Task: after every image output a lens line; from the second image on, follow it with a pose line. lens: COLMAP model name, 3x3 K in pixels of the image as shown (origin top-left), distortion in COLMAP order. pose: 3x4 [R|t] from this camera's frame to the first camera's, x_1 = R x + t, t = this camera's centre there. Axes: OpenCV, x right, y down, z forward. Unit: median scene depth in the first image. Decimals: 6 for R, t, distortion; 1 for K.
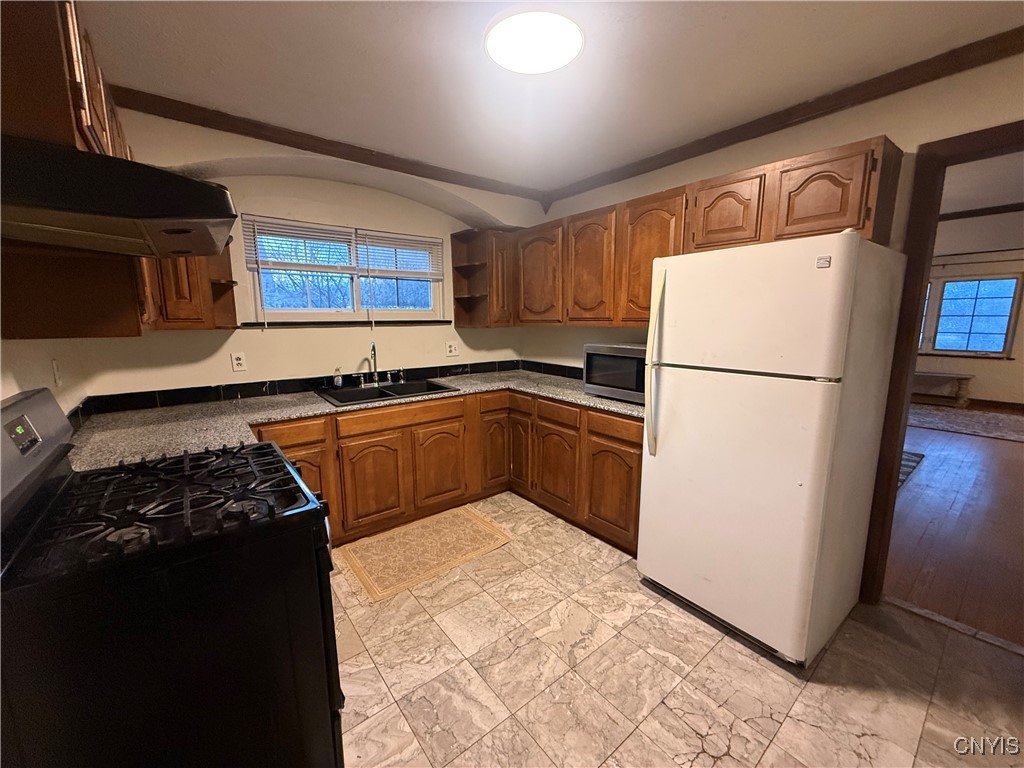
lens RADIAL K [[408.0, 0, 506.1], [0, 408.0, 381.4], [0, 0, 1]] dist [-0.000038, 0.000374]
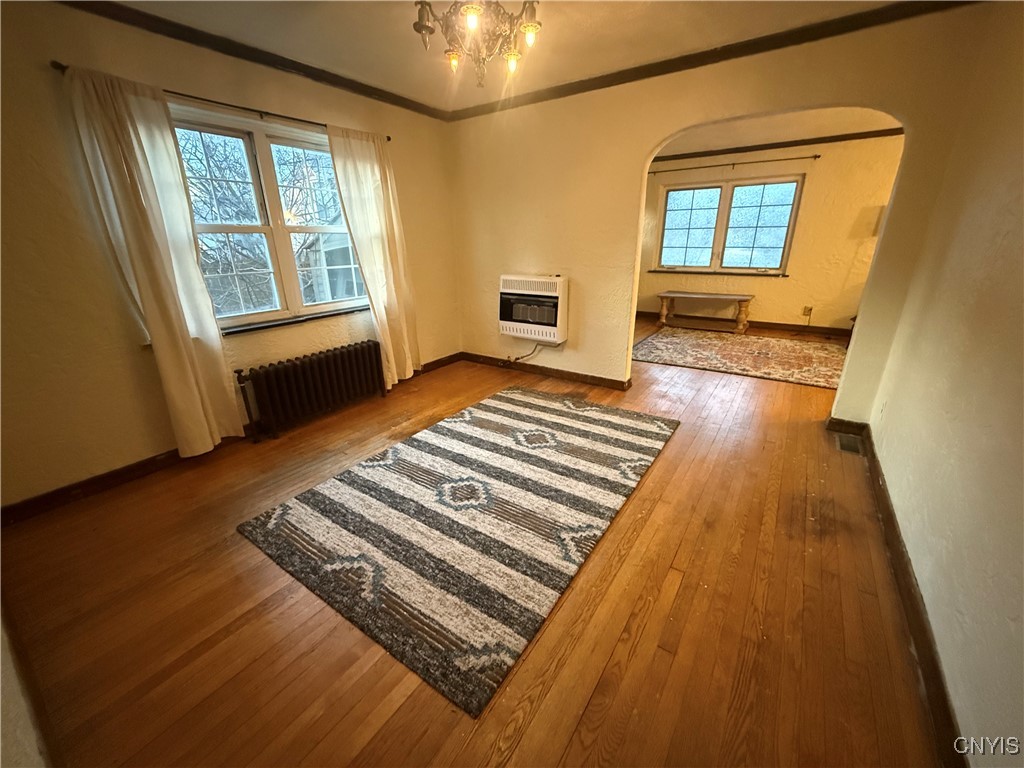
lens RADIAL K [[408.0, 0, 510.6], [0, 408.0, 384.4], [0, 0, 1]] dist [-0.000038, 0.000374]
pose [[0.952722, -0.107926, 0.284031, 0.351449], [0.056023, 0.981158, 0.184905, -0.019315], [-0.298635, -0.160251, 0.940817, 0.275302]]
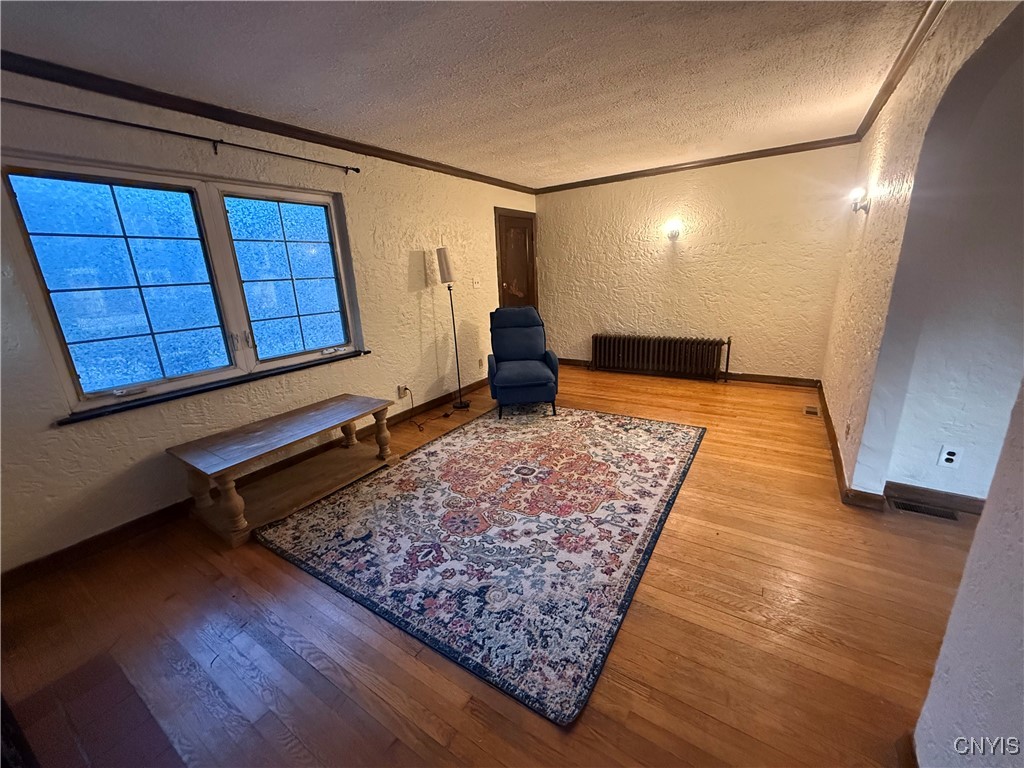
lens RADIAL K [[408.0, 0, 507.3], [0, 408.0, 384.5], [0, 0, 1]] dist [-0.000038, 0.000374]
pose [[-0.324721, -0.235857, 0.915930, 0.615889], [0.203584, 0.928278, 0.311212, -0.148355], [-0.923639, 0.287526, -0.253415, 0.952575]]
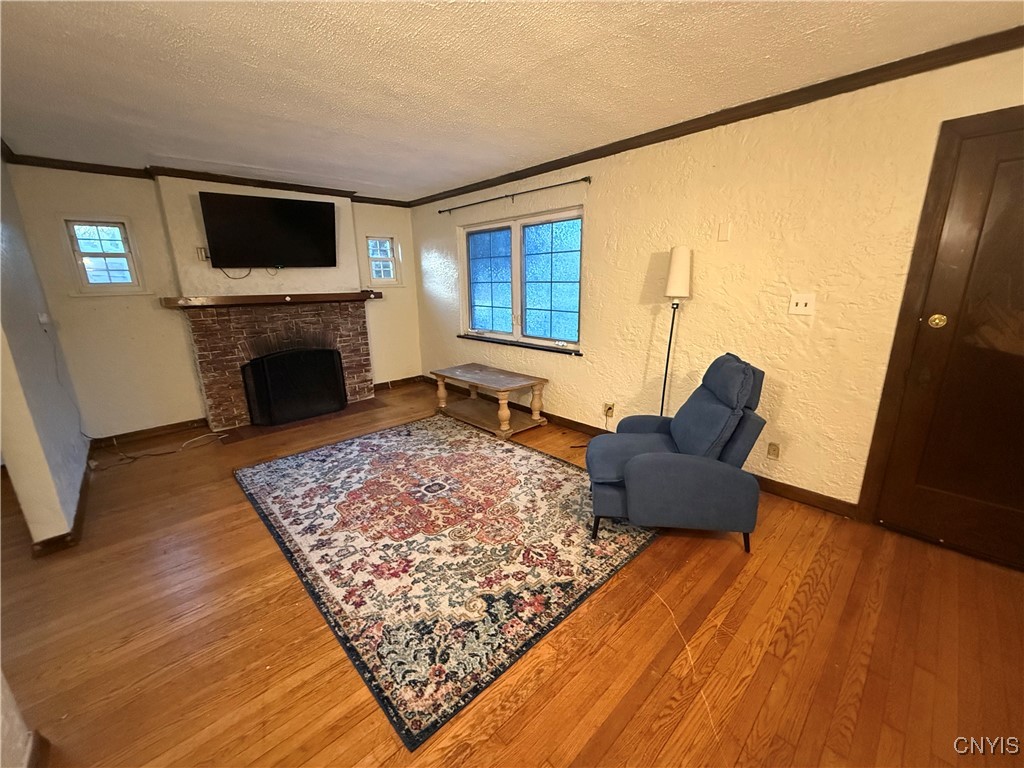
lens RADIAL K [[408.0, 0, 512.5], [0, 408.0, 385.8], [0, 0, 1]] dist [-0.000038, 0.000374]
pose [[0.995379, -0.031309, 0.090780, 1.055070], [0.022720, 0.995299, 0.094144, -0.066475], [-0.093301, -0.091647, 0.991411, 0.394166]]
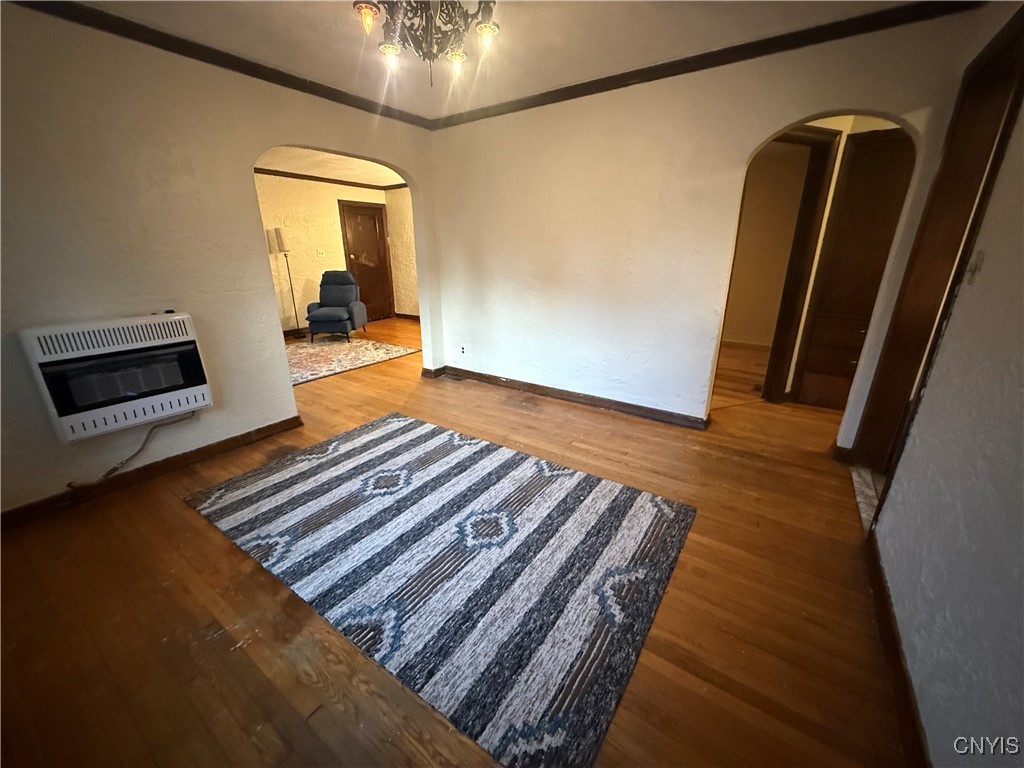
lens RADIAL K [[408.0, 0, 511.0], [0, 408.0, 384.2], [0, 0, 1]] dist [-0.000038, 0.000374]
pose [[-0.305182, -0.291056, 0.906725, 0.140532], [0.164049, 0.921846, 0.351125, -0.077917], [-0.938057, 0.255904, -0.233584, 0.630141]]
